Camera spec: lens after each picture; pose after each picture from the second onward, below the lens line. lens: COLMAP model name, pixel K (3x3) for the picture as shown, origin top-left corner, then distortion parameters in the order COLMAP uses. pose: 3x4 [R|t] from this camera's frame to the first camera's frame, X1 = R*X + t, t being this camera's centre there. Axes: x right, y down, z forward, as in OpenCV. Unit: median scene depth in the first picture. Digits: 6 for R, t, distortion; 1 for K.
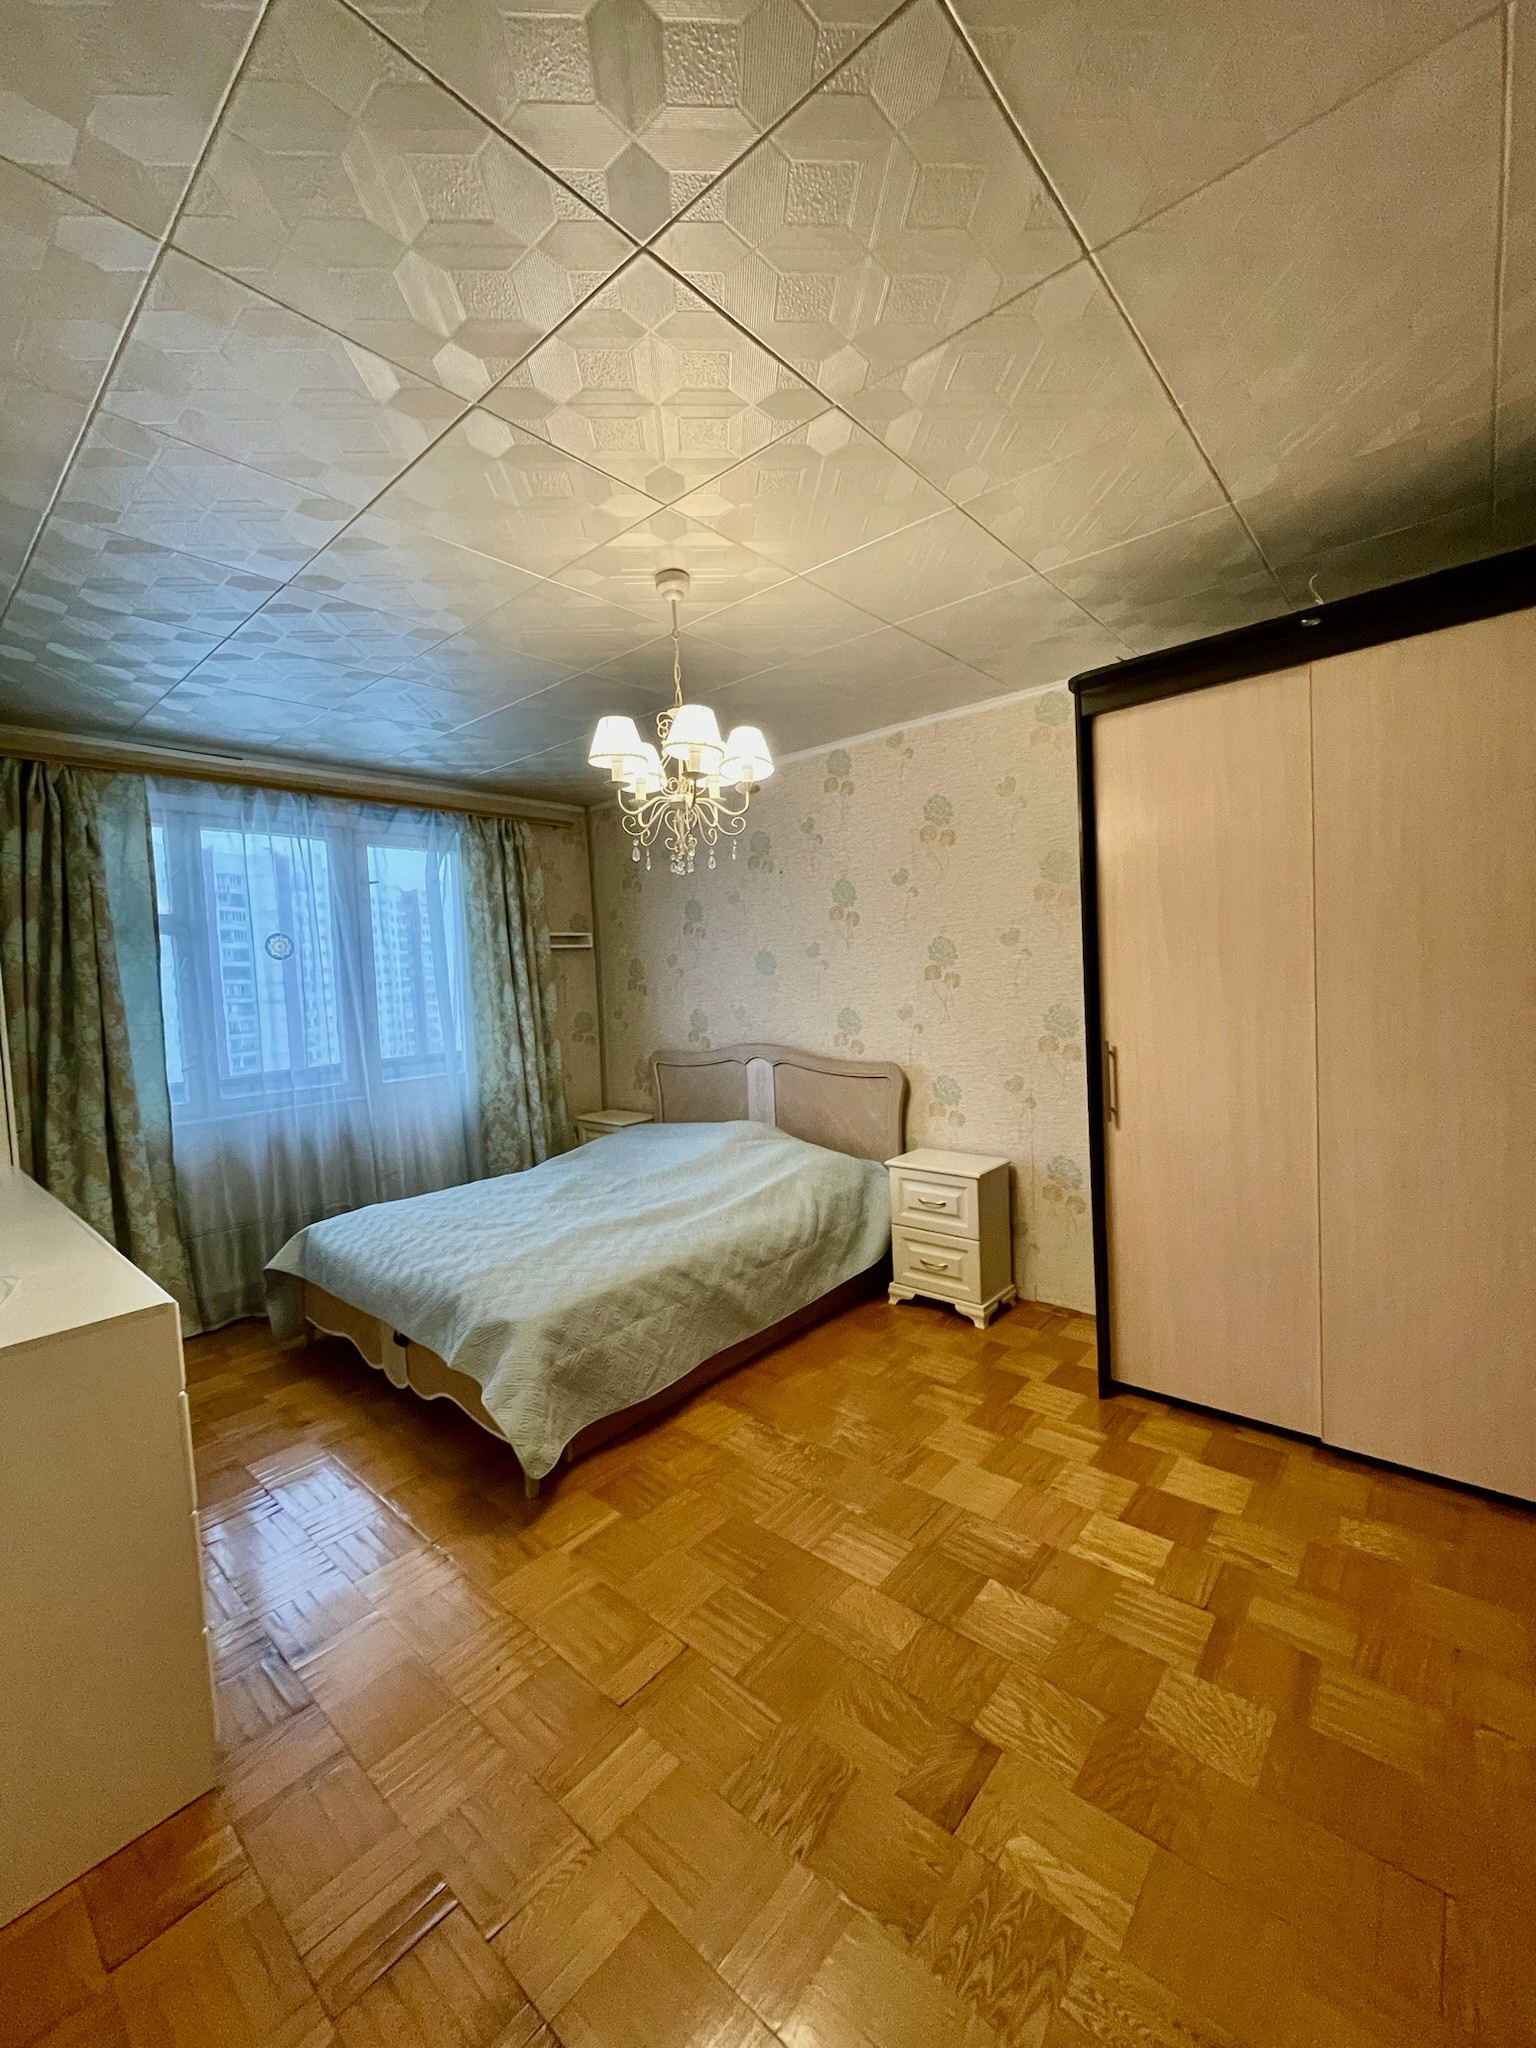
lens RADIAL K [[823.5, 0, 768.0], [0, 823.5, 1024.0], [0, 0, 1]] dist [-0.000715, 0.000021]
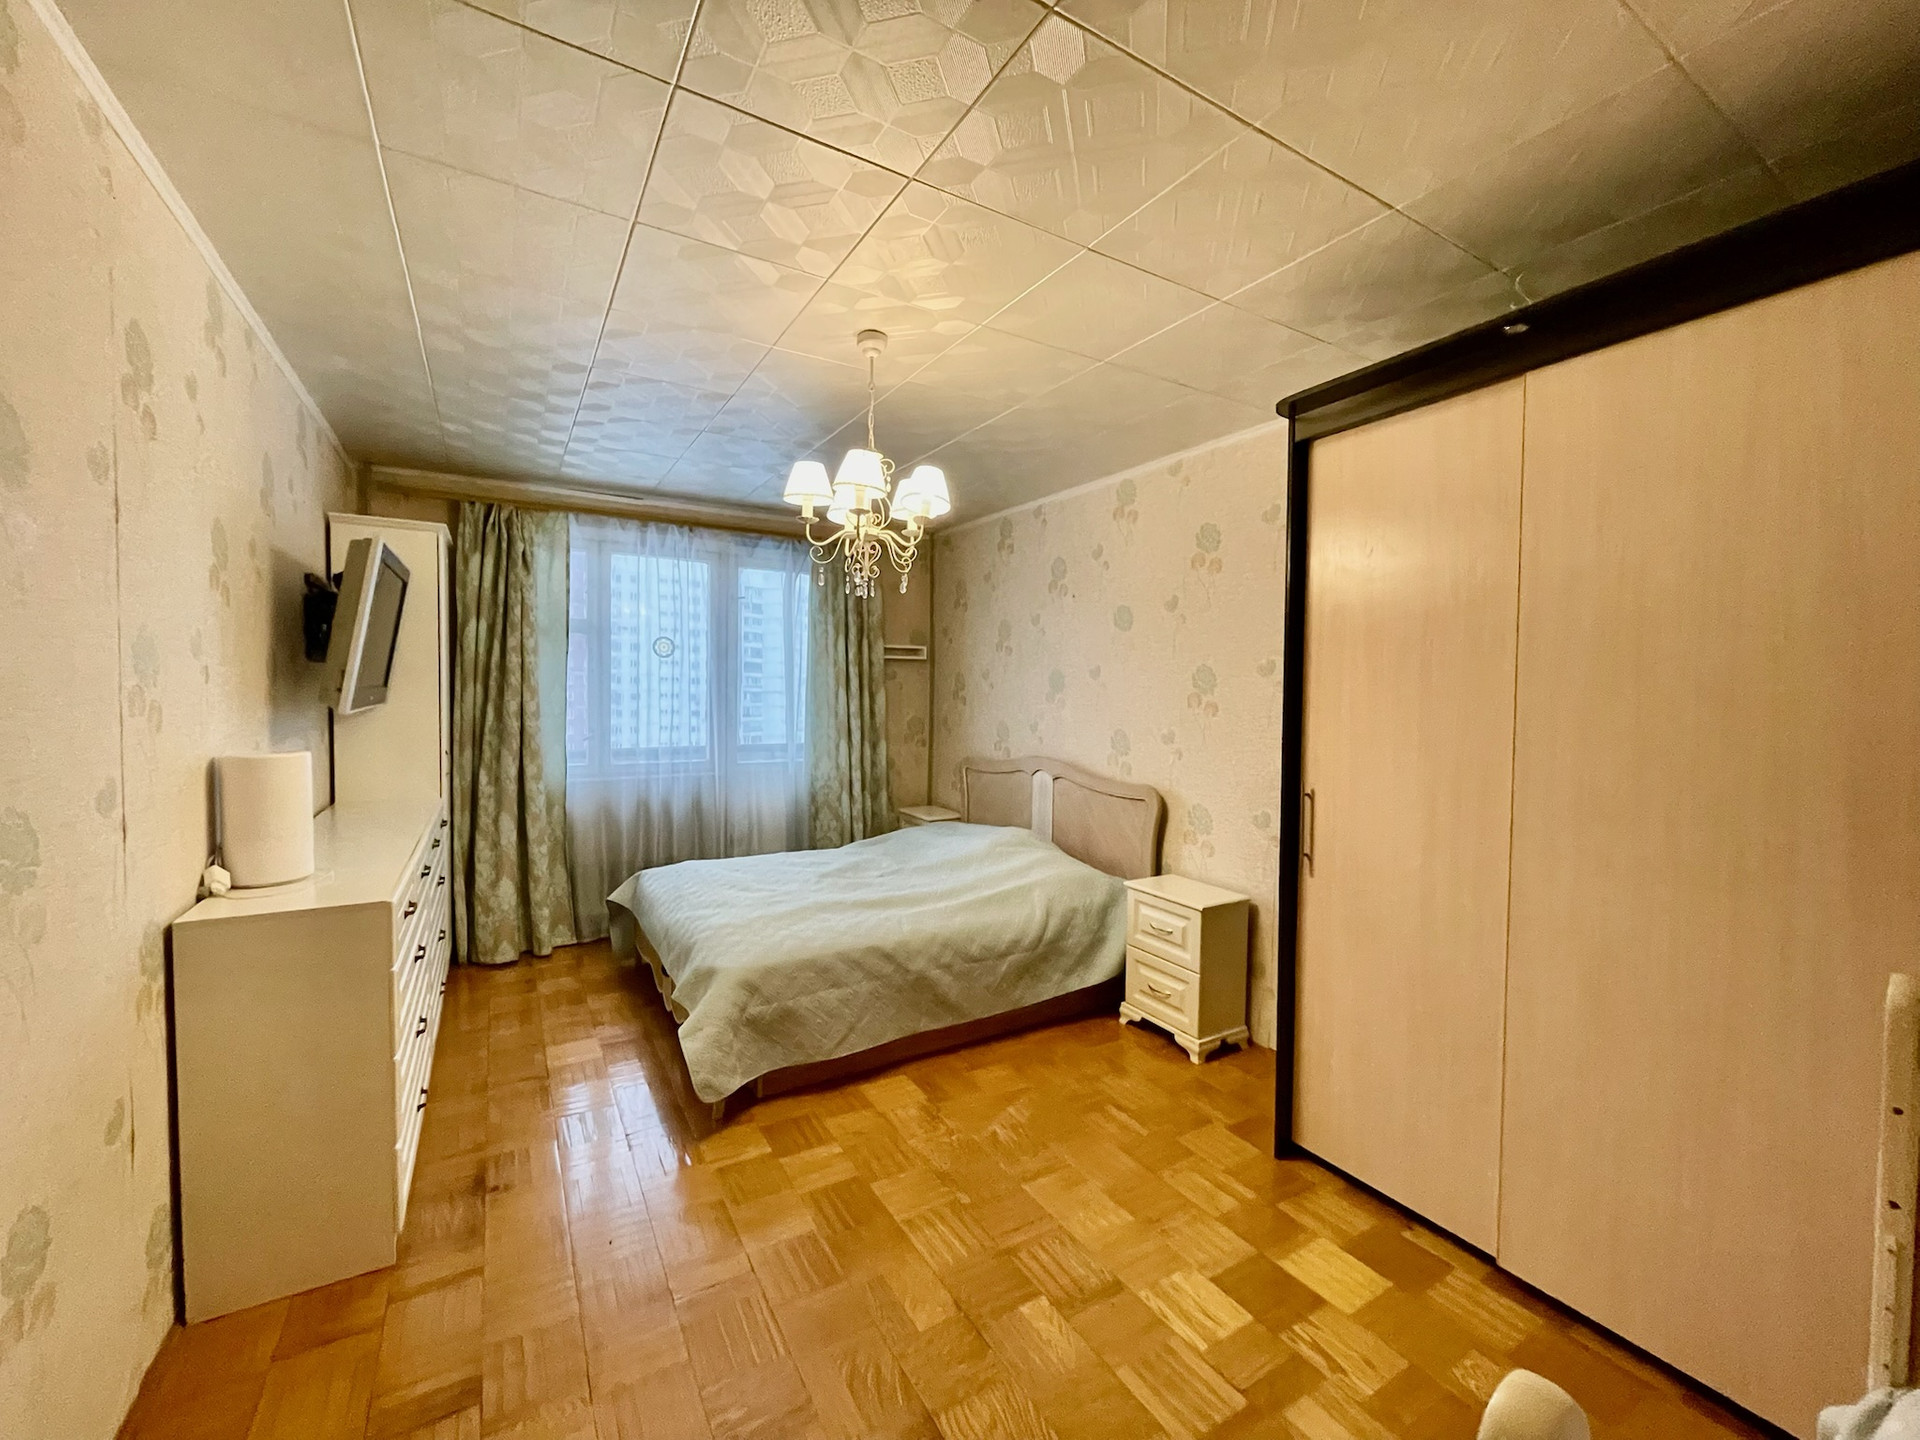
lens RADIAL K [[773.1, 0, 960.7], [0, 773.1, 722.9], [0, 0, 1]] dist [0.000037, -0.000124]
pose [[0.949280, 0.071170, -0.306272, 0.244166], [-0.075549, 0.997139, -0.002450, -0.012390], [0.305222, 0.025464, 0.951941, 0.024463]]
